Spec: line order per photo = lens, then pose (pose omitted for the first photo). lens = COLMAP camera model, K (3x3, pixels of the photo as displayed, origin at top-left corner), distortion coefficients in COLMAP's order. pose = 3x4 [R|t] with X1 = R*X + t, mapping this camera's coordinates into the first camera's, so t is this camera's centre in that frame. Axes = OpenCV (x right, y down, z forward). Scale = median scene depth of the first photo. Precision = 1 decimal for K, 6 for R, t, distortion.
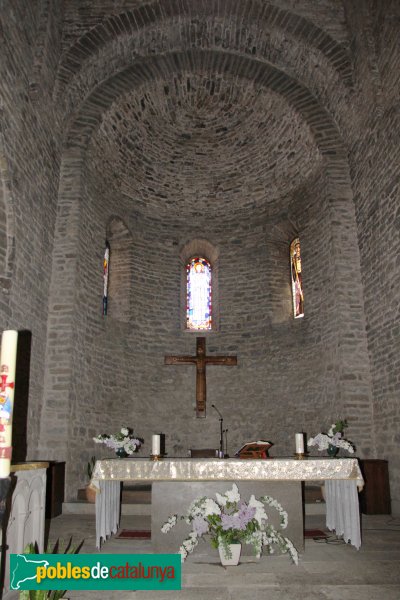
lens RADIAL K [[636.6, 0, 200.0], [0, 636.6, 300.0], [0, 0, 1]] dist [-0.102385, 0.011383]
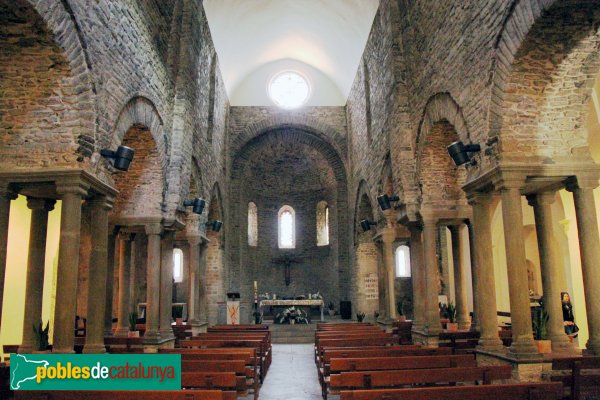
lens RADIAL K [[636.6, 0, 300.0], [0, 636.6, 200.0], [0, 0, 1]] dist [-0.102385, 0.011383]
pose [[0.999939, -0.004495, 0.010097, 0.057652], [0.003825, 0.997851, 0.065414, -0.665198], [-0.010369, -0.065371, 0.997807, -3.074646]]
